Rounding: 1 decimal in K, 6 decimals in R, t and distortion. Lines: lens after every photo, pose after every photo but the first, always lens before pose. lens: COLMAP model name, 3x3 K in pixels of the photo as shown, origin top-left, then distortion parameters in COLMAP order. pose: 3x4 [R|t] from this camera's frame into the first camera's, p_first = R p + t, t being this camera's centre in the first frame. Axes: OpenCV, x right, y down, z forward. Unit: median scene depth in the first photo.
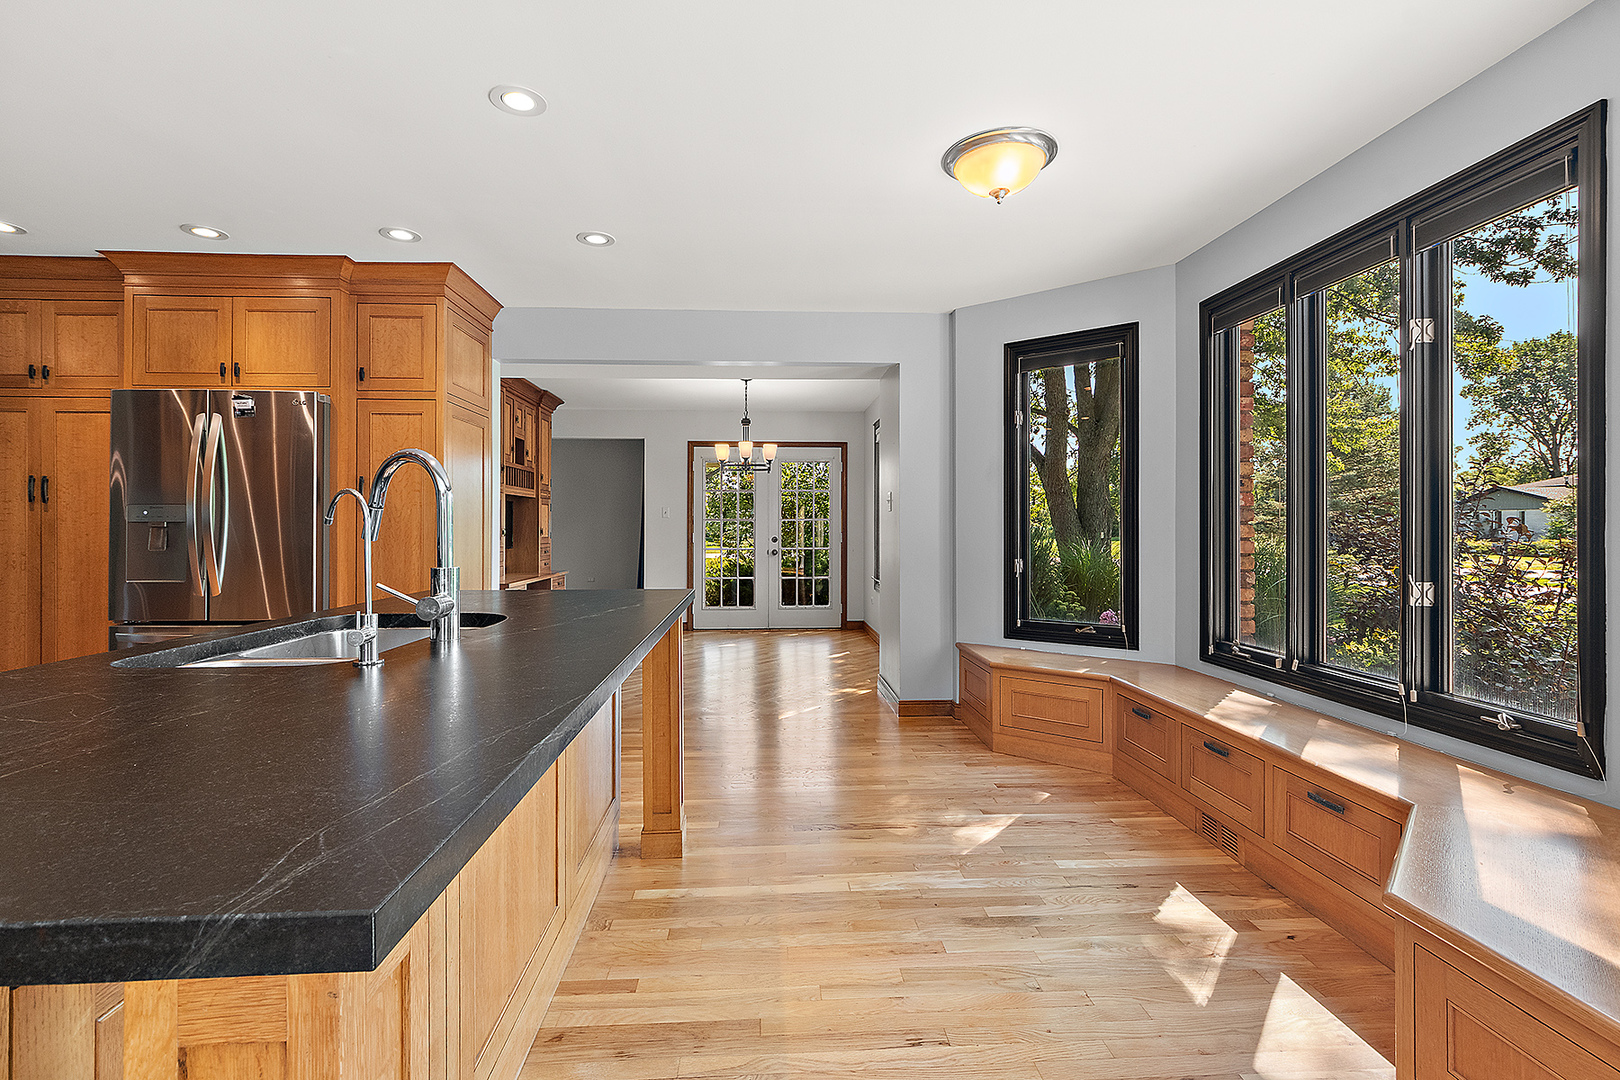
lens RADIAL K [[727.6, 0, 795.8], [0, 727.6, 528.5], [0, 0, 1]] dist [0.001030, -0.003198]
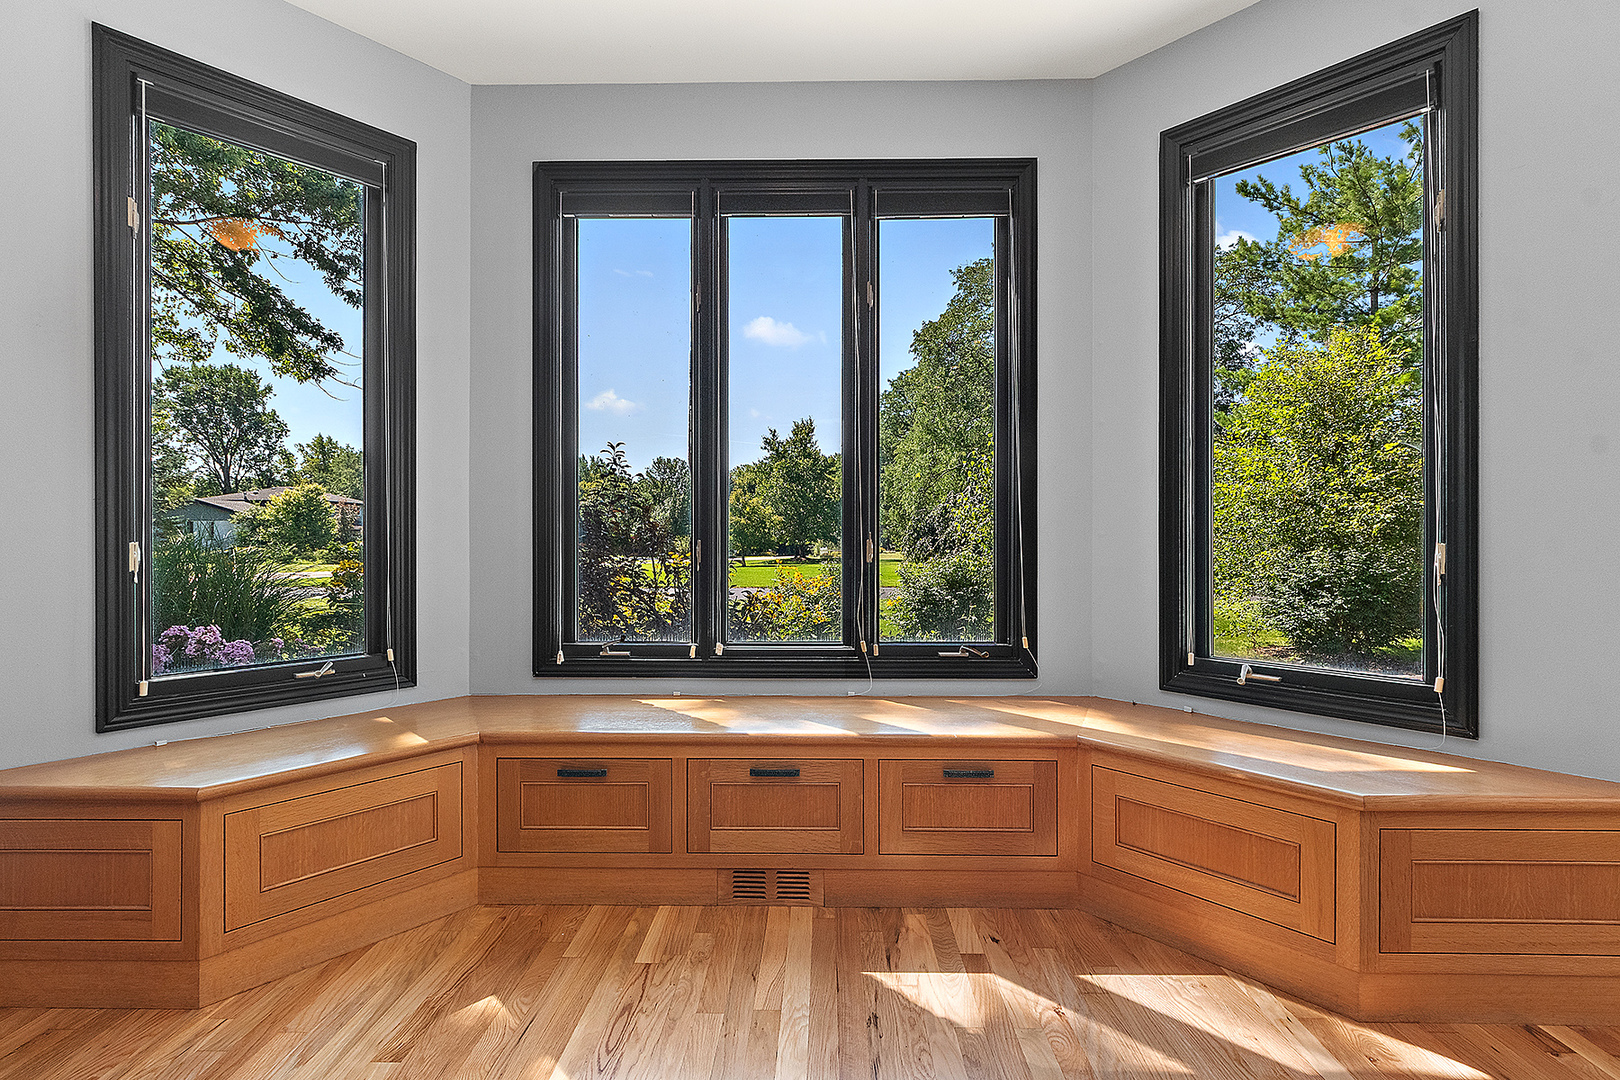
lens RADIAL K [[727.6, 0, 801.0], [0, 727.6, 537.8], [0, 0, 1]] dist [0.001030, -0.003198]
pose [[0.072824, 0.001948, 0.997343, -0.089920], [0.002459, 0.999995, -0.002133, 0.038034], [-0.997342, 0.002608, 0.072819, 0.525043]]
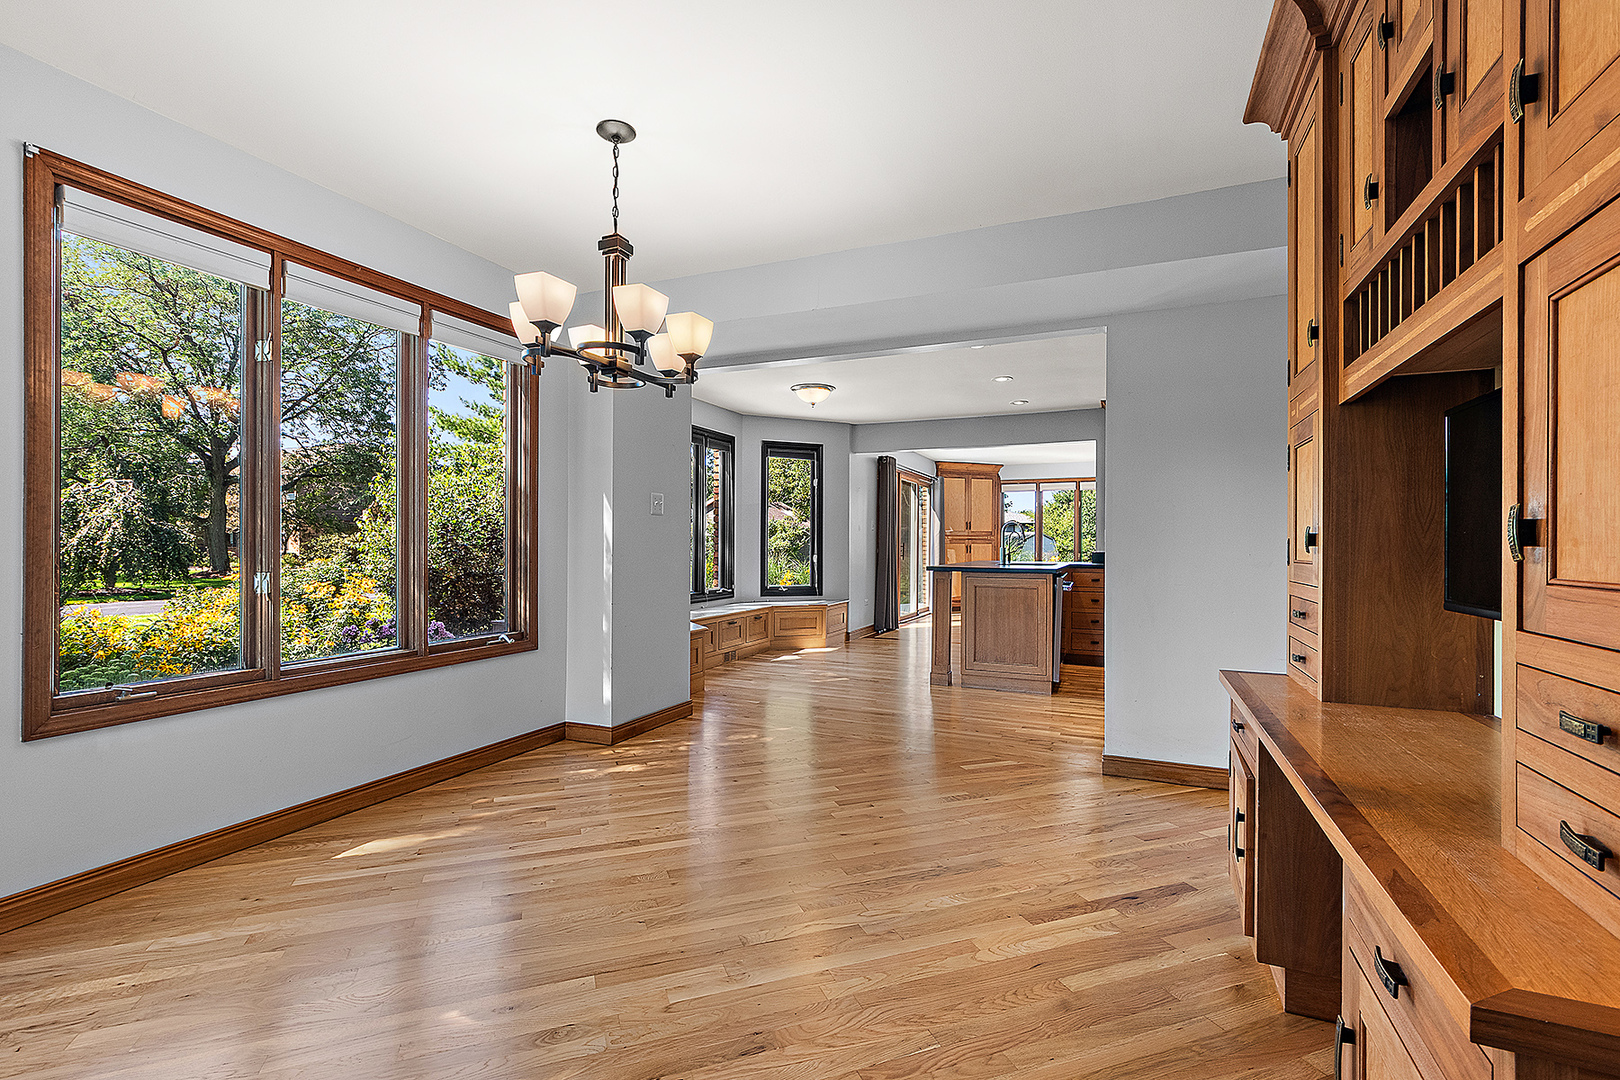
lens RADIAL K [[727.6, 0, 796.3], [0, 727.6, 540.8], [0, 0, 1]] dist [0.001030, -0.003198]
pose [[-0.886028, -0.001507, 0.463628, -0.471695], [-0.002330, 0.999997, -0.001201, 0.007884], [-0.463625, -0.002144, -0.886029, 1.828654]]
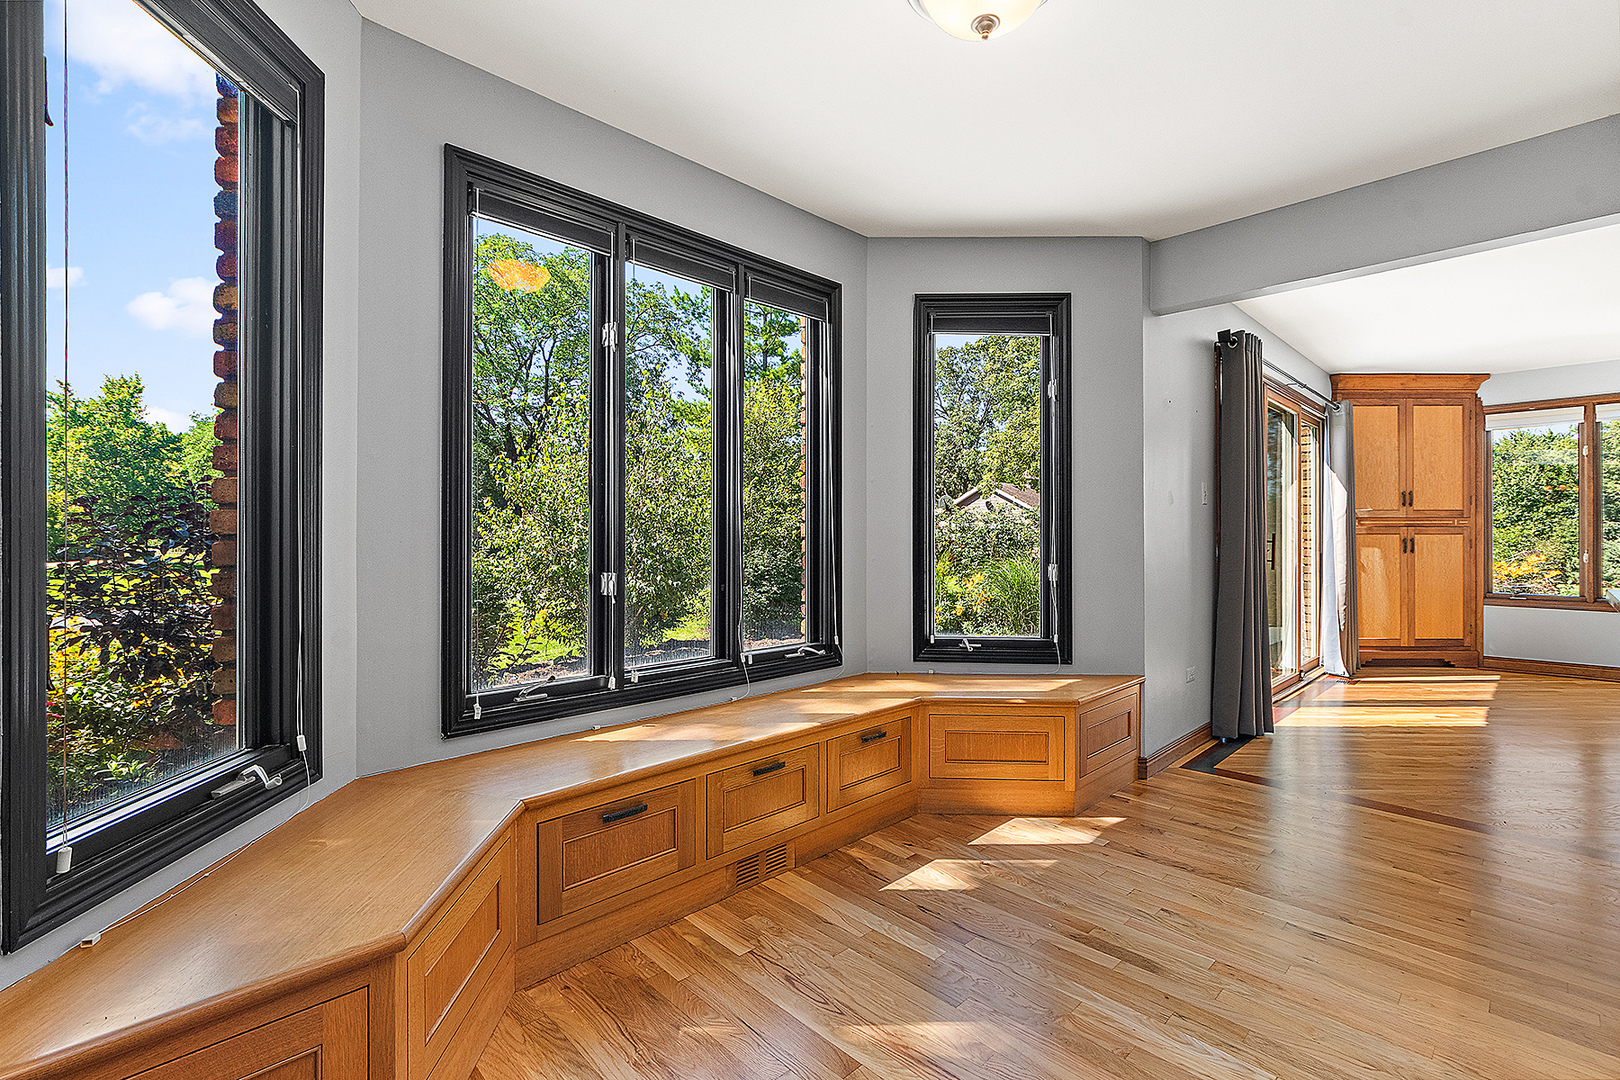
lens RADIAL K [[727.6, 0, 811.6], [0, 727.6, 529.1], [0, 0, 1]] dist [0.001030, -0.003198]
pose [[-0.661894, 0.006997, 0.749564, -0.070070], [0.002671, 0.999972, -0.006975, 0.010257], [-0.749592, -0.002615, -0.661895, 0.884845]]
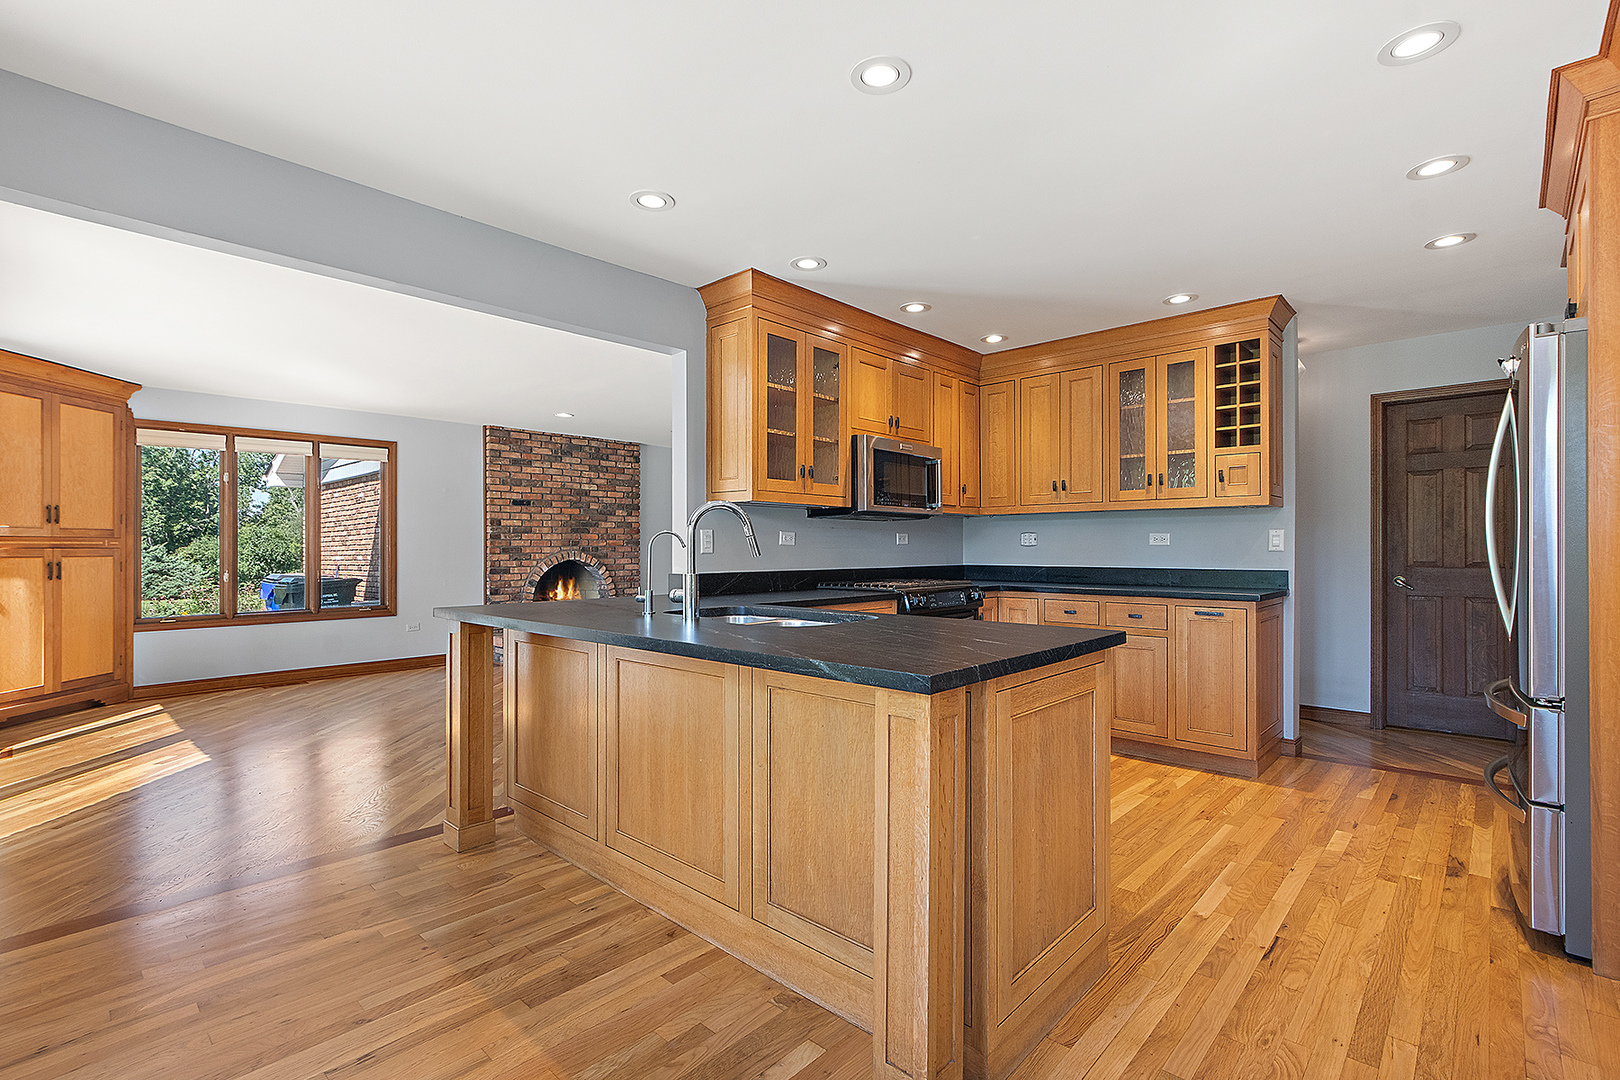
lens RADIAL K [[727.6, 0, 805.3], [0, 727.6, 549.5], [0, 0, 1]] dist [0.001030, -0.003198]
pose [[-0.719926, 0.004766, -0.694035, 0.150735], [0.001801, 0.999986, 0.004999, -0.001941], [0.694049, 0.002349, -0.719924, 0.773255]]
